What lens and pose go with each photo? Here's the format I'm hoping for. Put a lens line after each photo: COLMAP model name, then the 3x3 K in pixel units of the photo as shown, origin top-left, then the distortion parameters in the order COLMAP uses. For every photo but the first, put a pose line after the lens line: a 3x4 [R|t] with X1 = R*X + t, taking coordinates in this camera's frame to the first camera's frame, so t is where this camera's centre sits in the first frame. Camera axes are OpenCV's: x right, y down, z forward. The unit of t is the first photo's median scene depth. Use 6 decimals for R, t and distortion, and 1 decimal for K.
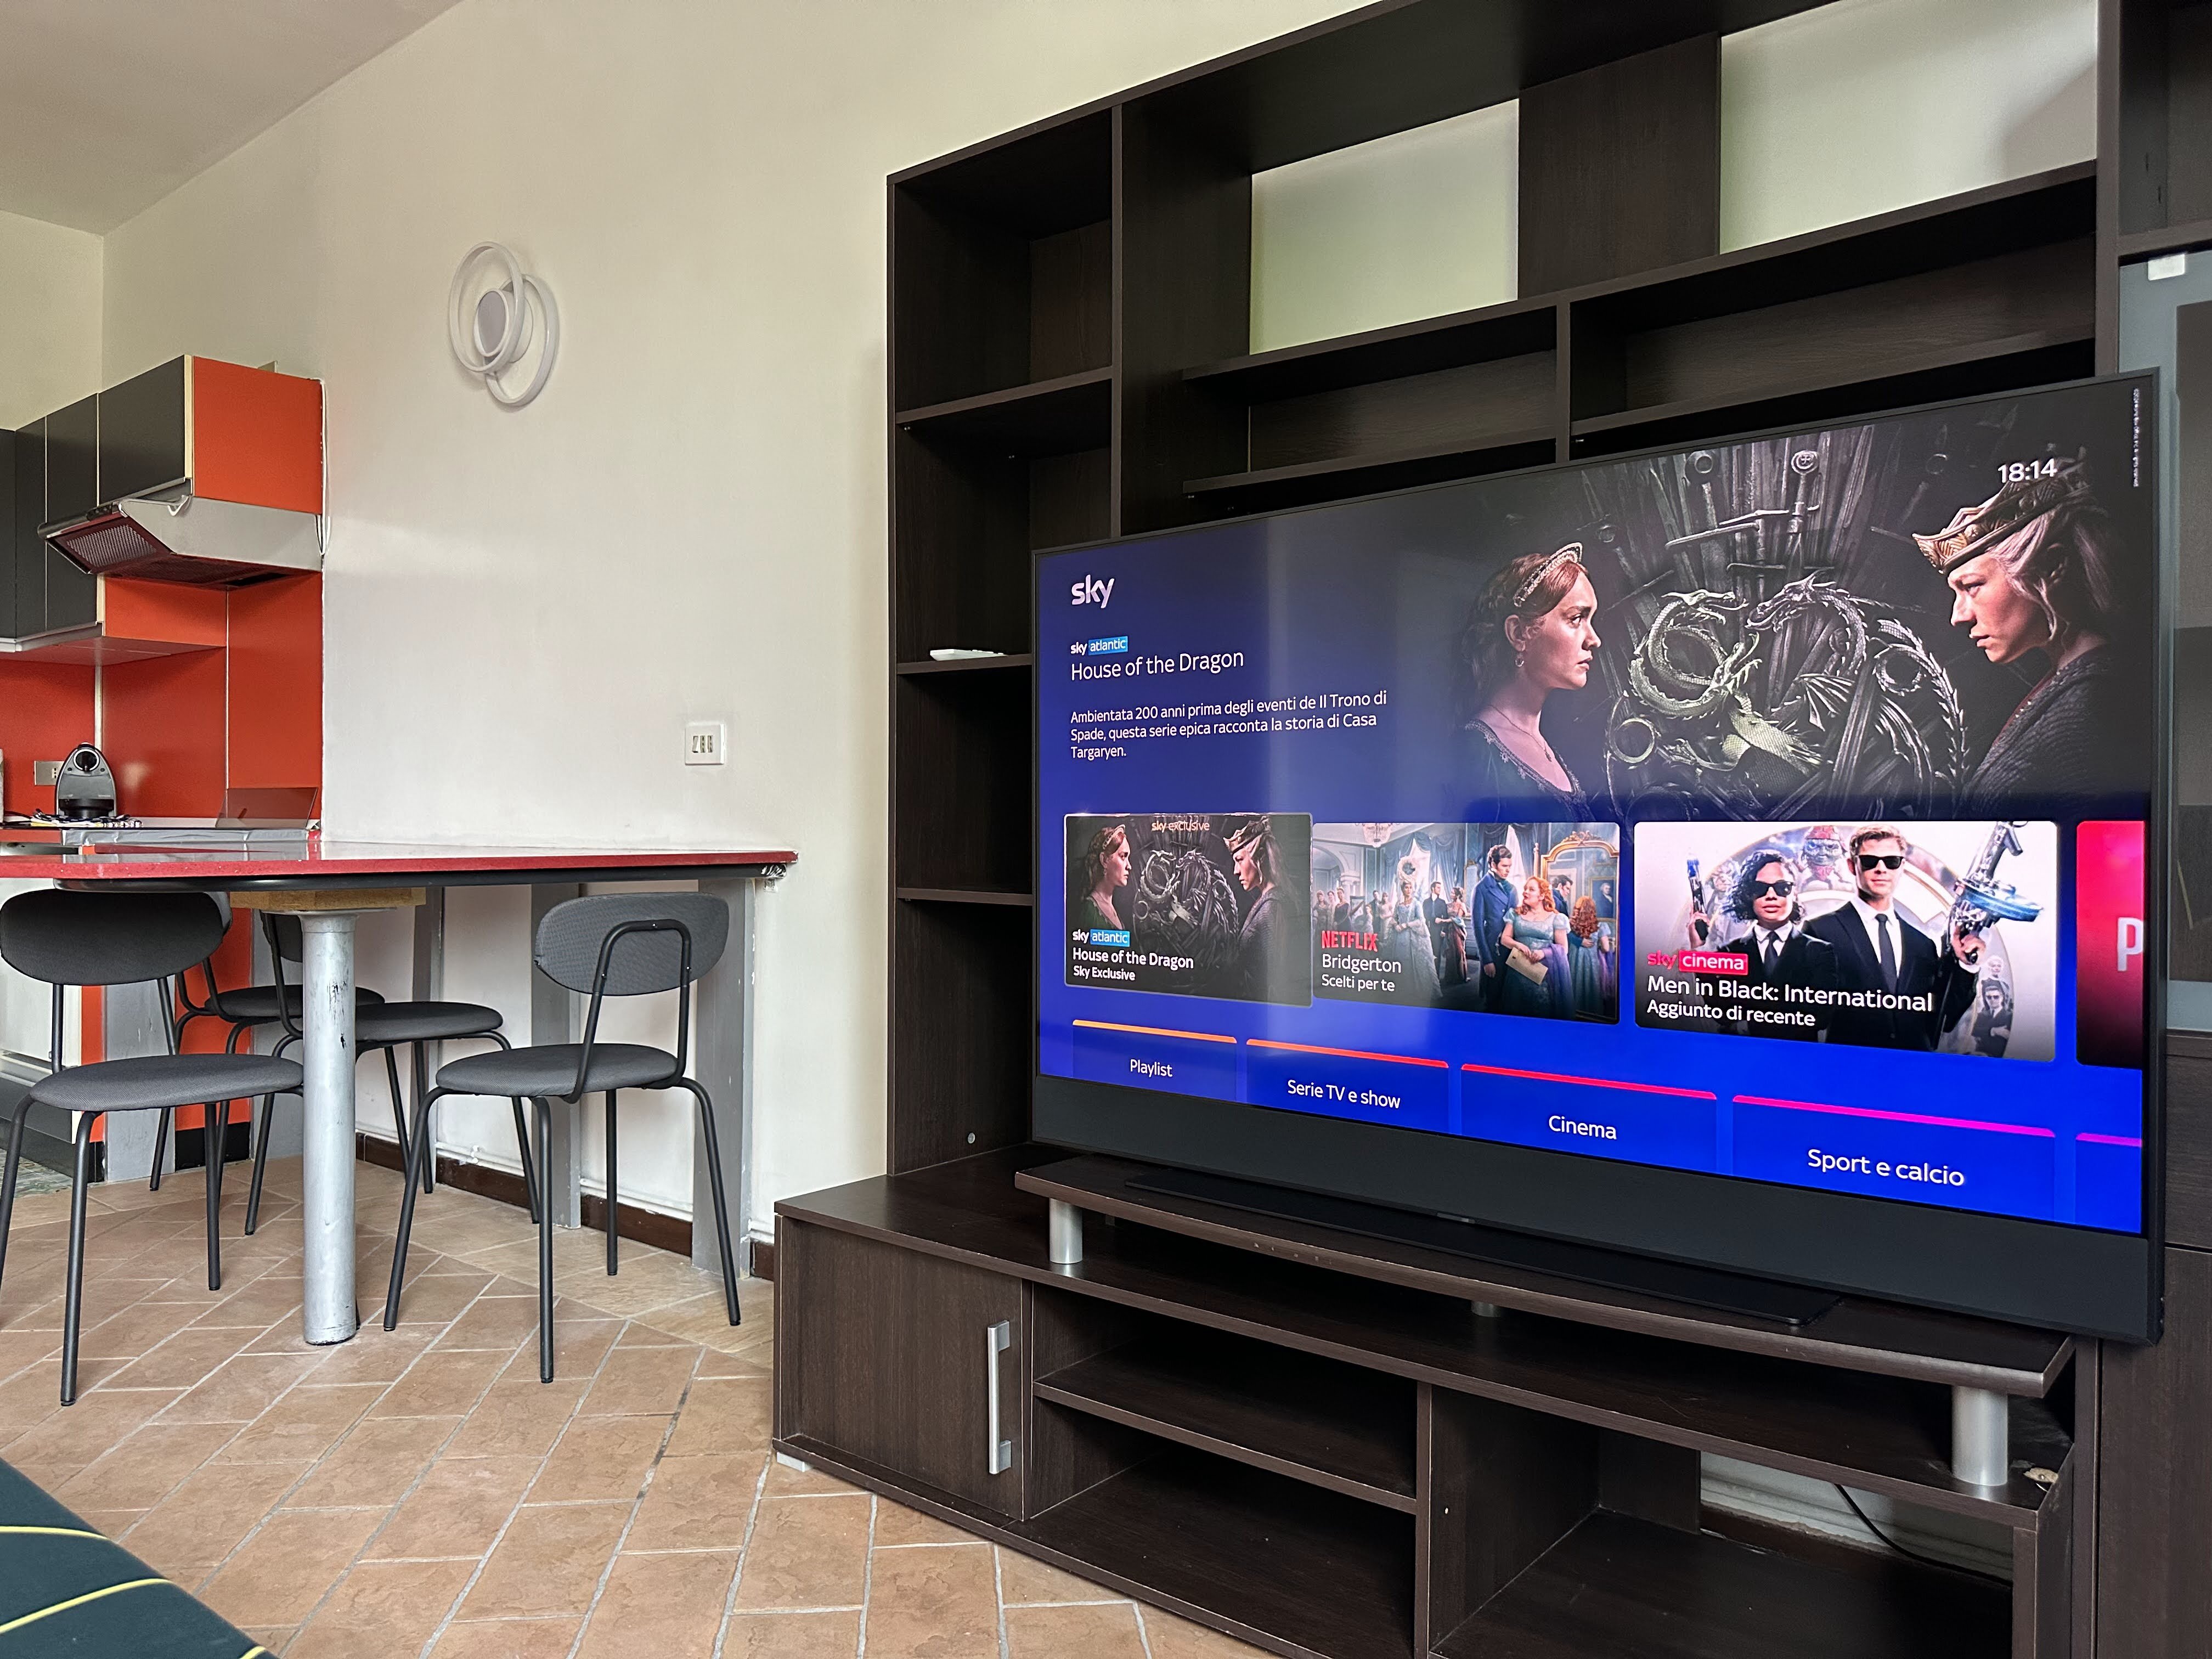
lens RADIAL K [[1587.5, 0, 1107.0], [0, 1587.5, 830.1], [0, 0, 1]] dist [-0.004698, -0.003073]
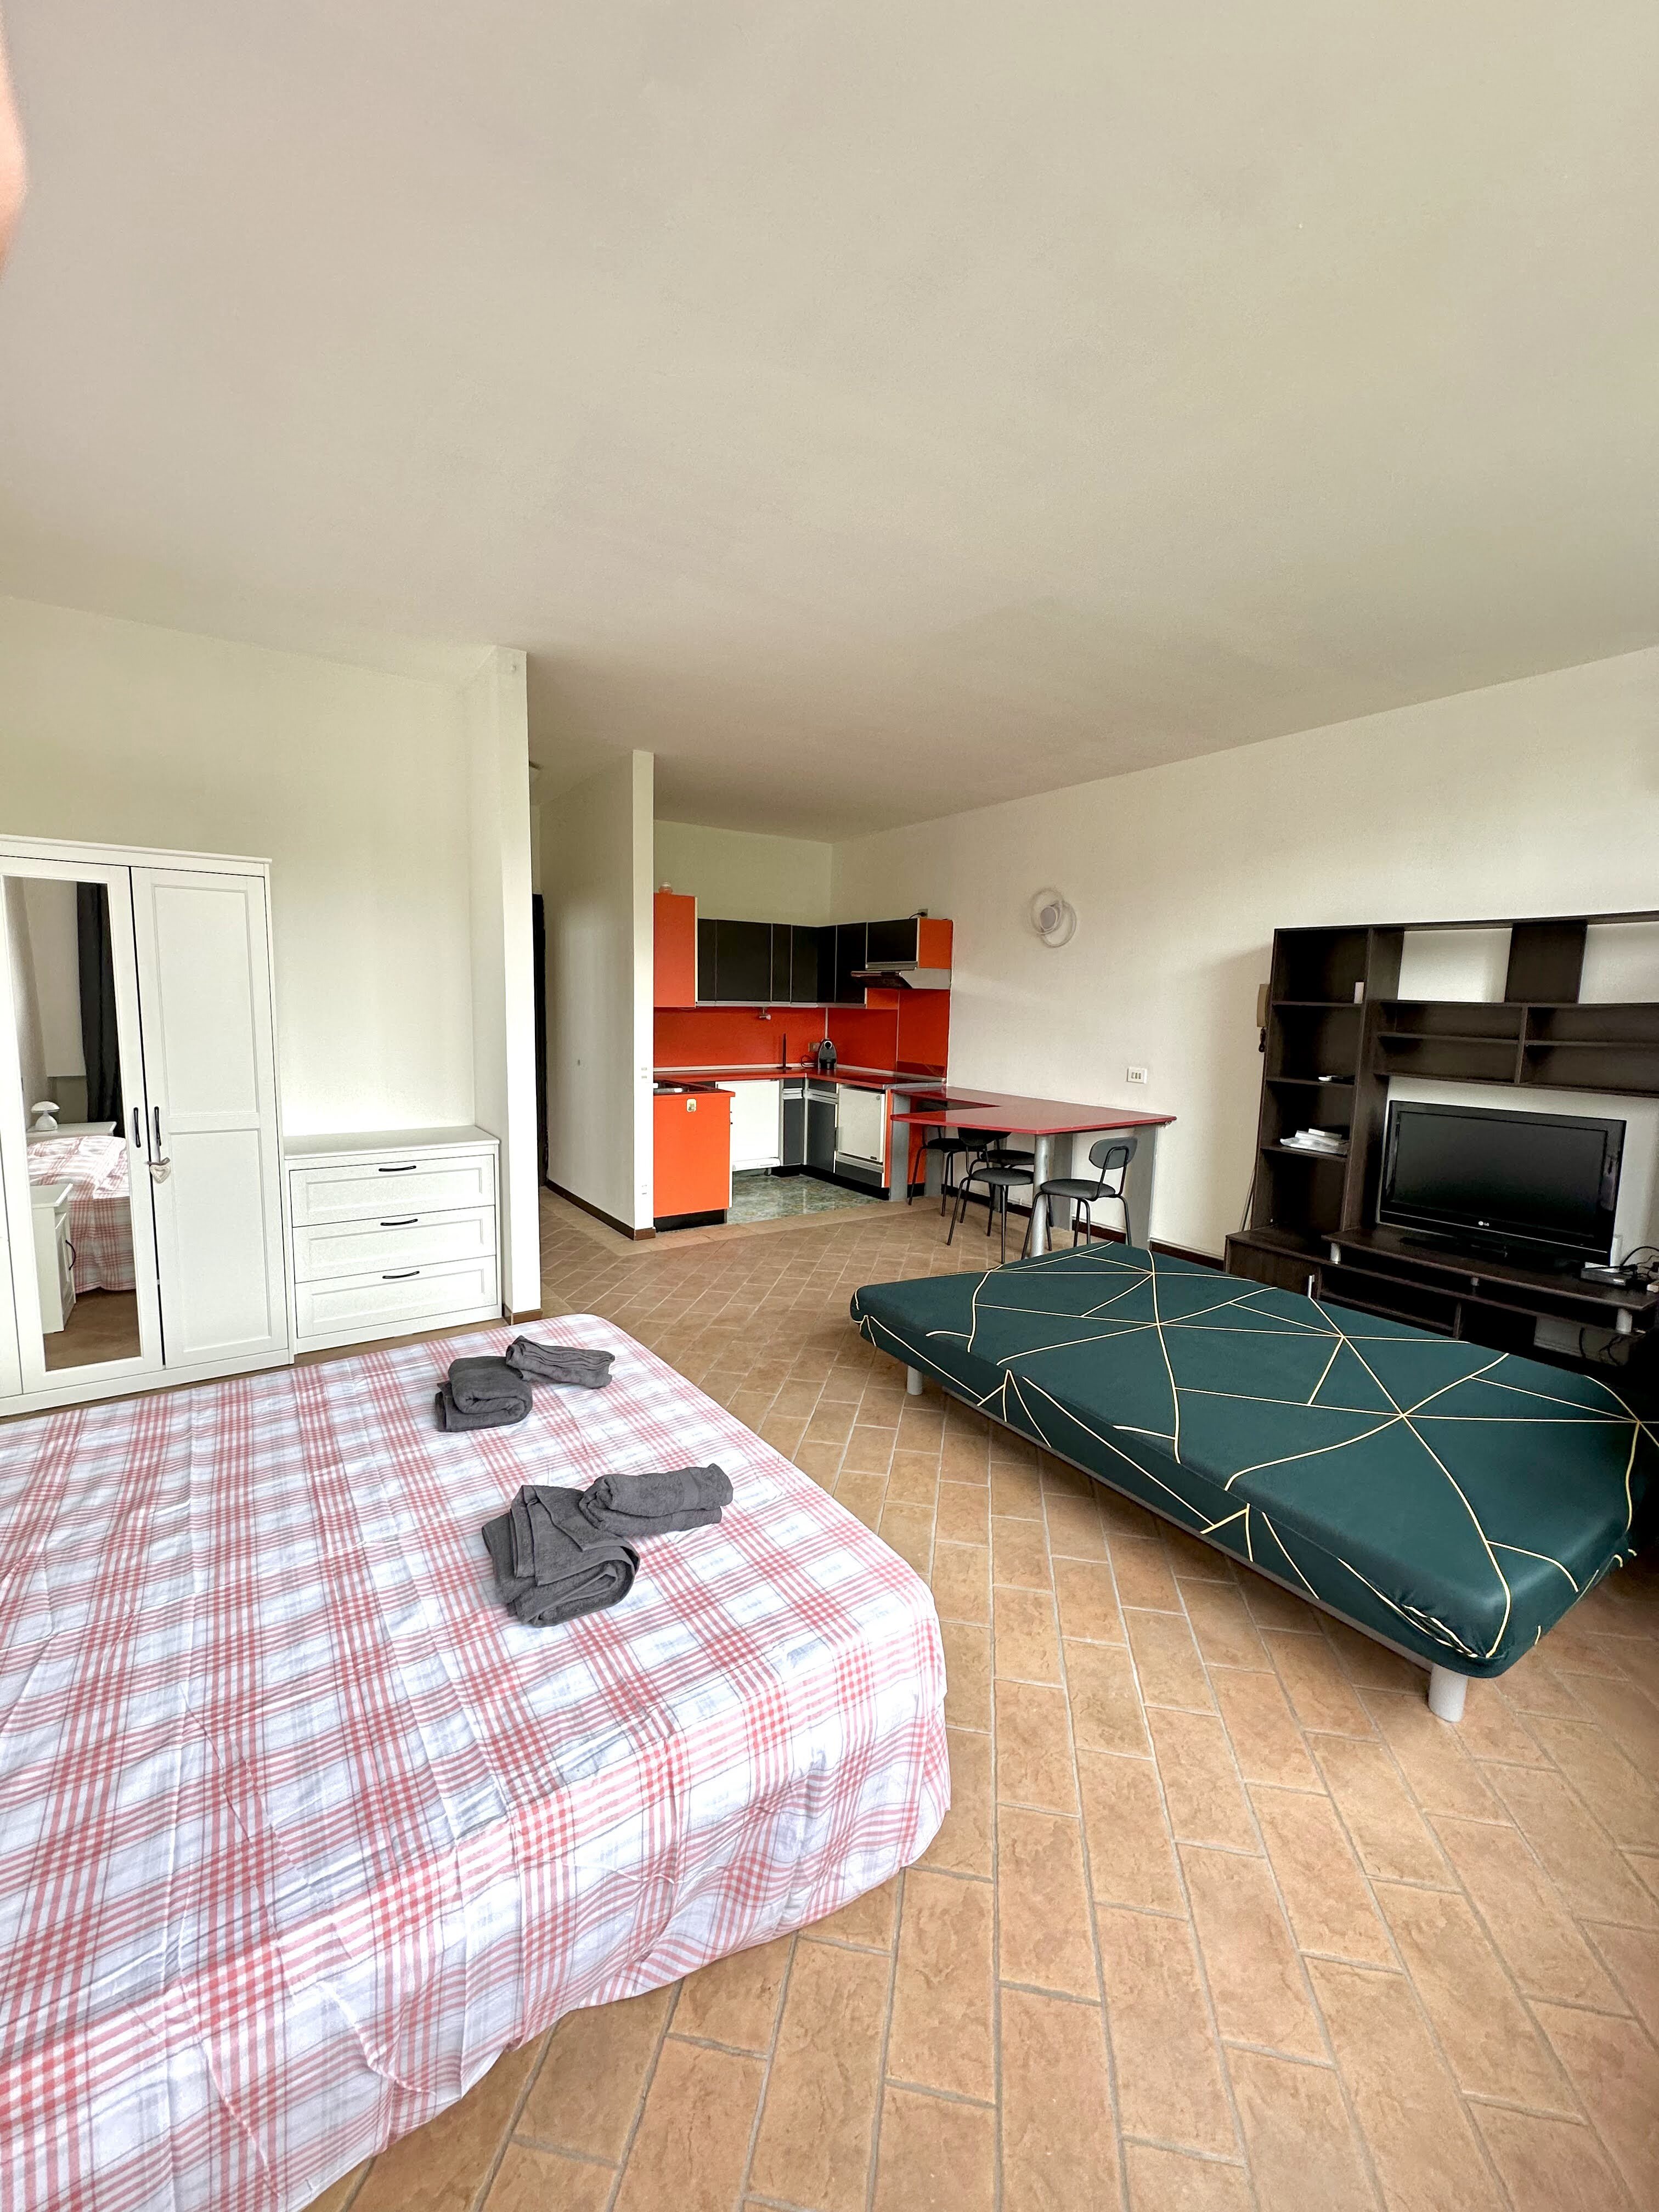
lens RADIAL K [[879.6, 0, 830.8], [0, 879.6, 1099.1], [0, 0, 1]] dist [-0.001210, 0.000570]
pose [[0.961023, 0.048290, -0.272217, -0.310090], [-0.022087, 0.994891, 0.098513, -0.139150], [0.275584, -0.088661, 0.957180, -0.630926]]
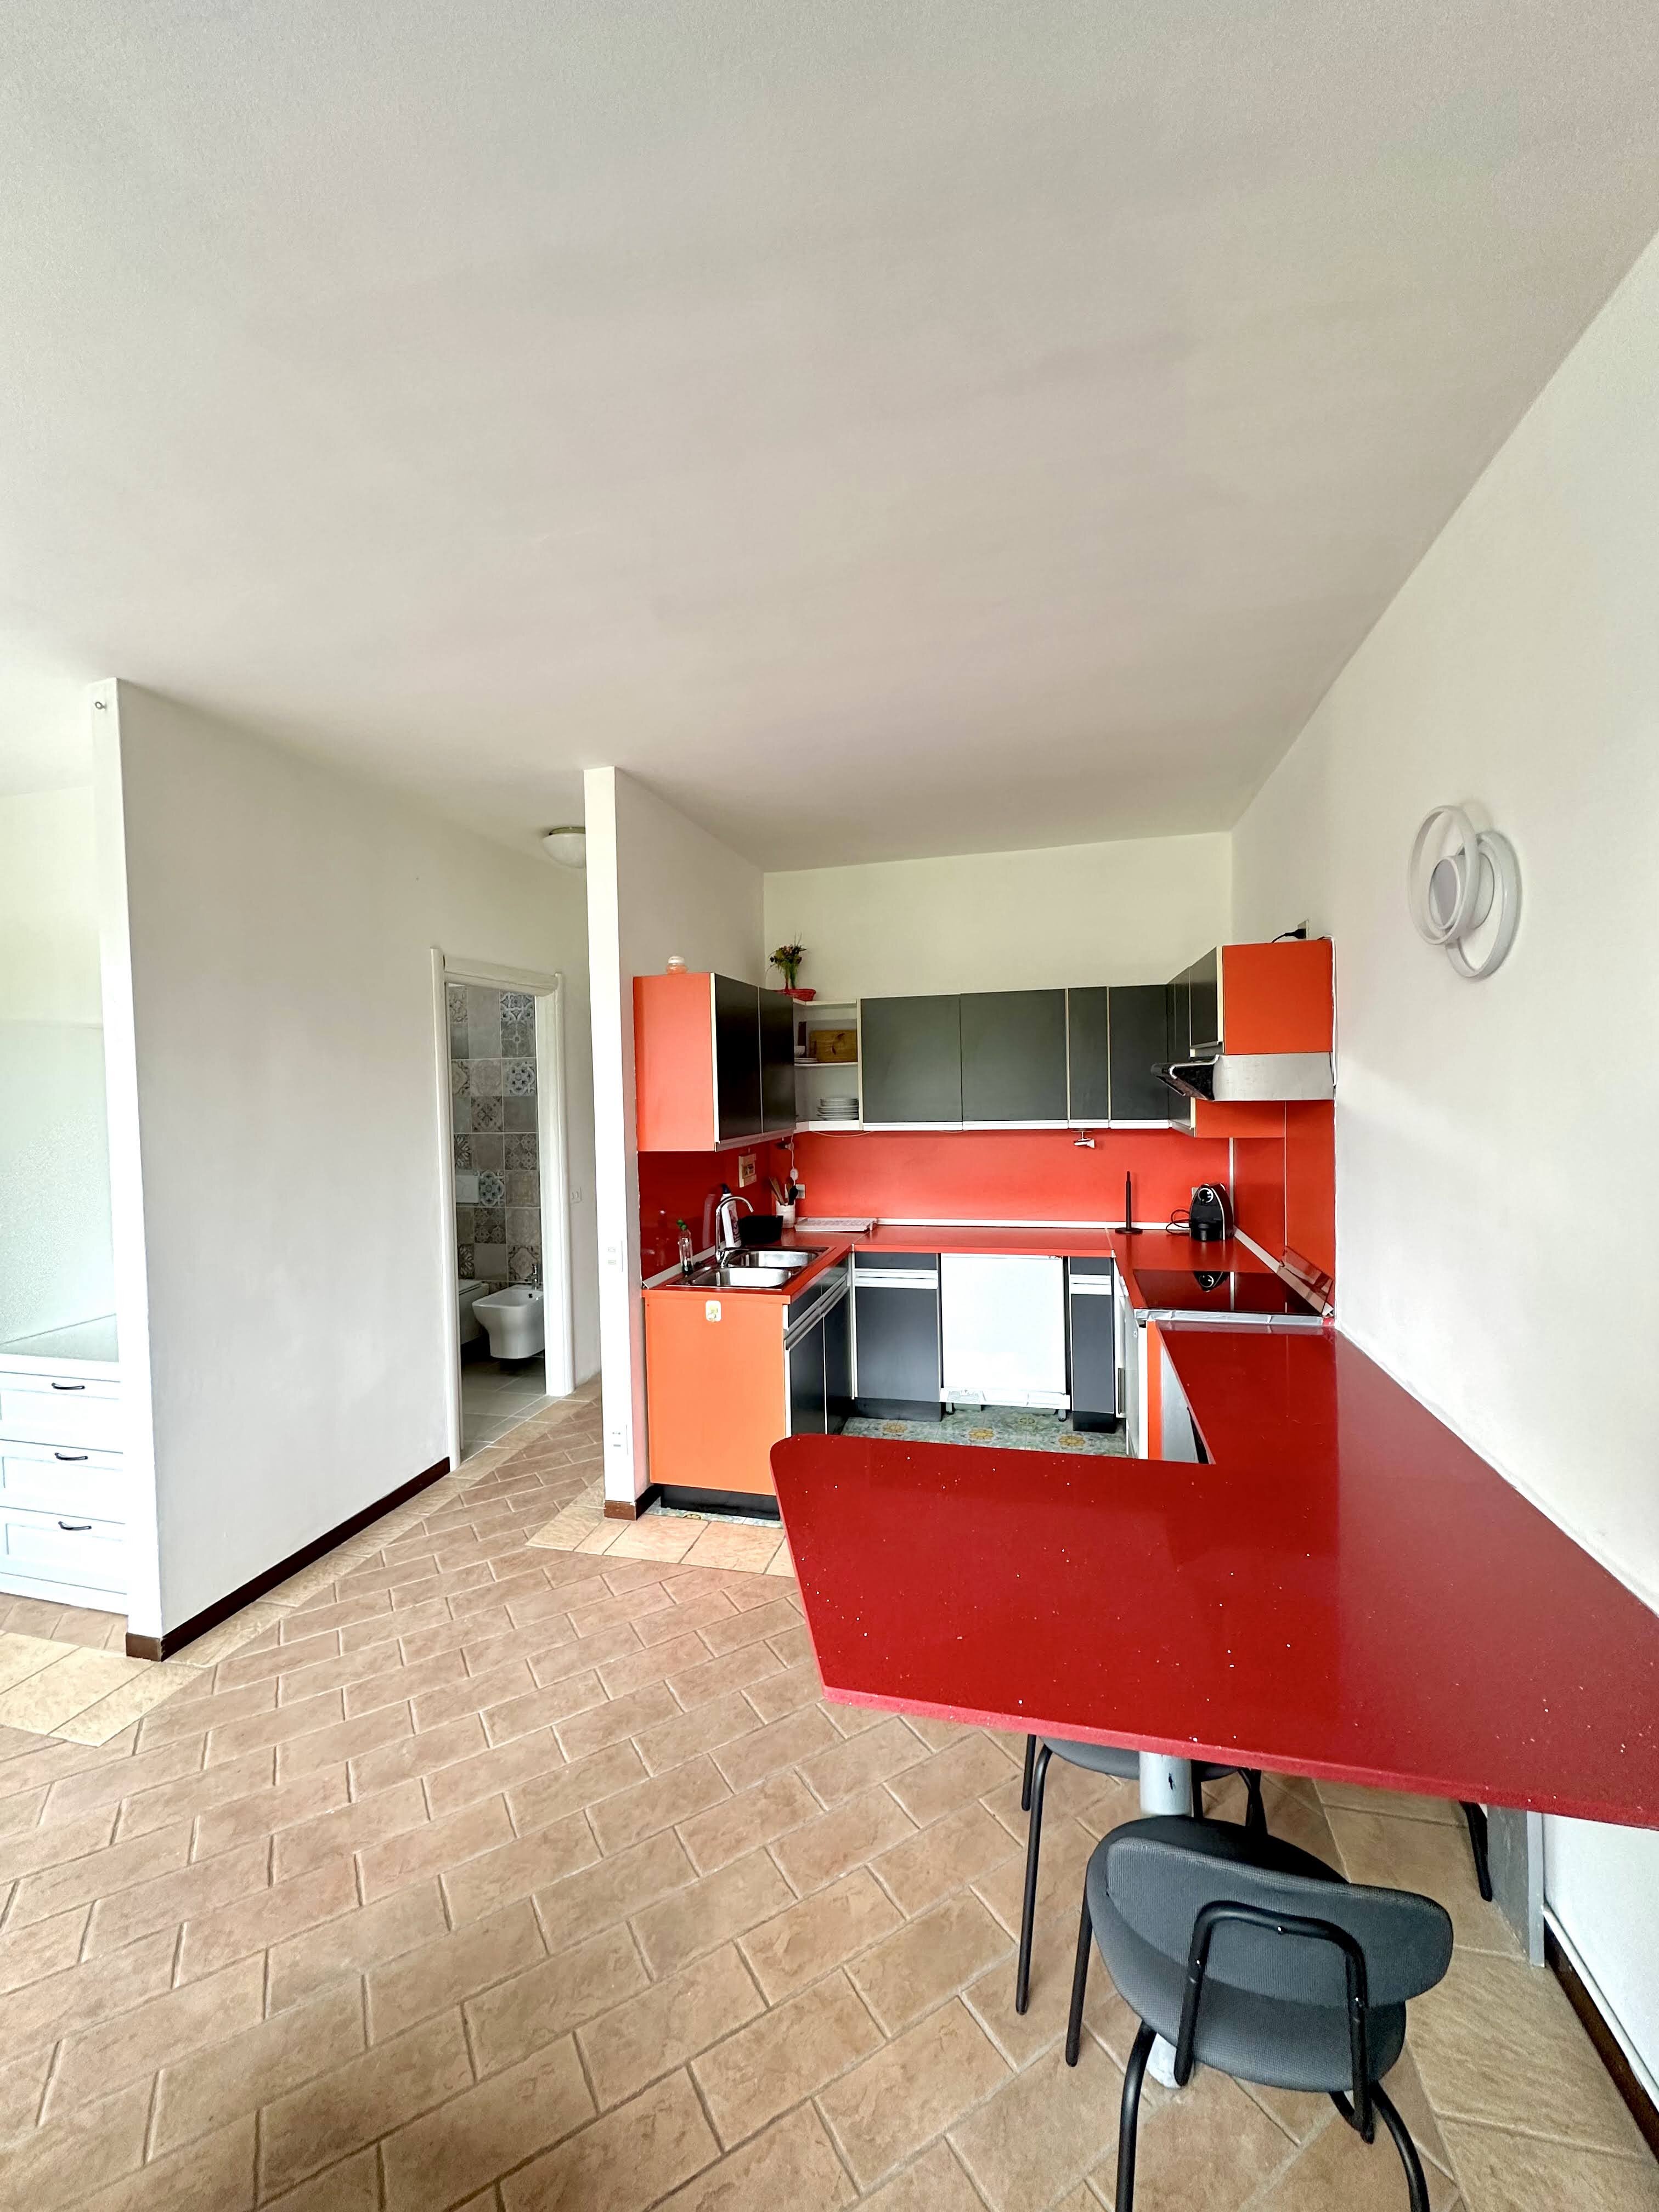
lens RADIAL K [[879.6, 0, 831.8], [0, 879.6, 1100.3], [0, 0, 1]] dist [-0.001210, 0.000570]
pose [[0.424809, 0.012479, -0.905197, -0.072700], [0.011525, 0.999749, 0.019191, -0.209095], [0.905210, -0.018585, 0.424559, 0.446801]]
